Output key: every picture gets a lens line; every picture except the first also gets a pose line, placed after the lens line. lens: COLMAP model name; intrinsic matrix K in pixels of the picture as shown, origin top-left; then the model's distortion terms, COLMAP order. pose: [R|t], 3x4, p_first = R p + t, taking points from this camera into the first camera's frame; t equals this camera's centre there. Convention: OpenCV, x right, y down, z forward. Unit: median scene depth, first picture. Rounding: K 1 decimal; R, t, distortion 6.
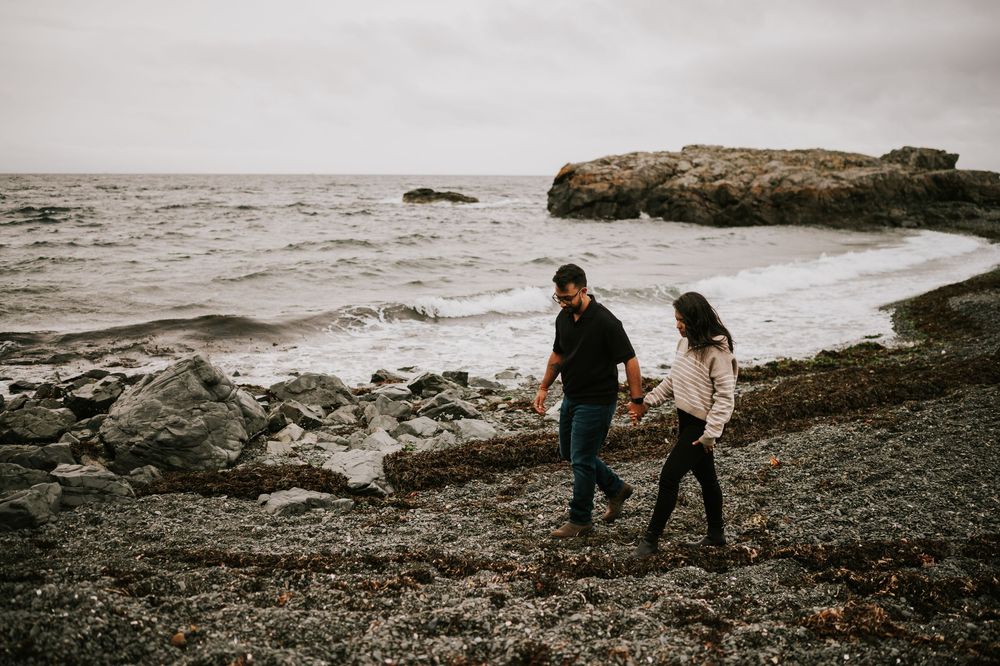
lens RADIAL K [[1002.6, 0, 500.0], [0, 1002.6, 333.0], [0, 0, 1]] dist [-0.030061, -0.000781]
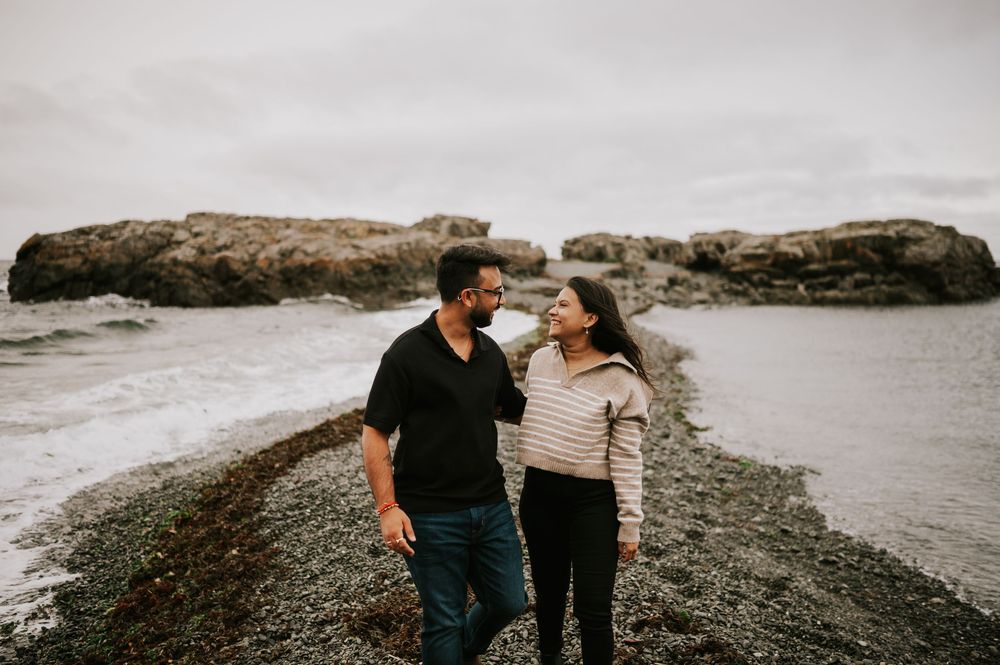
lens RADIAL K [[1002.6, 0, 500.0], [0, 1002.6, 332.5], [0, 0, 1]] dist [-0.030061, -0.000781]
pose [[0.919110, -0.037262, 0.392235, 0.107348], [0.068797, 0.995402, -0.066647, -0.016641], [-0.387948, 0.088241, 0.917448, 0.166102]]
